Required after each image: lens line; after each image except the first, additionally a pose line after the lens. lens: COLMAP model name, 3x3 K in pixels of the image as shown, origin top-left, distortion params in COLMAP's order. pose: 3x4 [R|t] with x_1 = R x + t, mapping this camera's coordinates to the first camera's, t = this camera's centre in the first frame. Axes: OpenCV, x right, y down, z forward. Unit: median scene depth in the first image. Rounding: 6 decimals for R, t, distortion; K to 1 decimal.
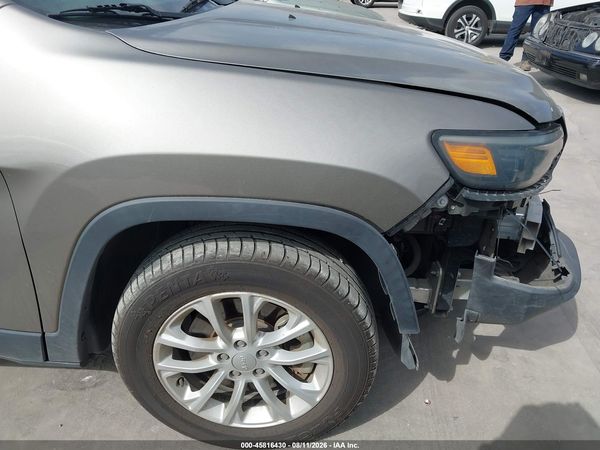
lens RADIAL K [[473.2, 0, 300.0], [0, 473.2, 225.0], [0, 0, 1]] dist [0.008800, -0.000458]
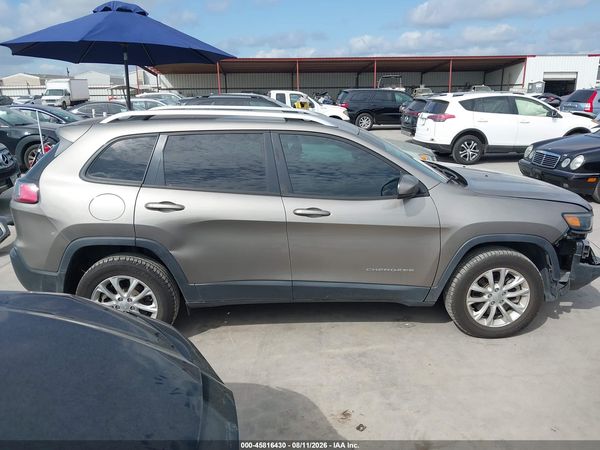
lens RADIAL K [[473.2, 0, 300.0], [0, 473.2, 225.0], [0, 0, 1]] dist [0.008800, -0.000458]
pose [[0.997760, -0.033195, 0.058083, -1.396179], [0.044711, 0.976710, -0.209853, 0.400513], [-0.049764, 0.211980, 0.976006, -1.714174]]
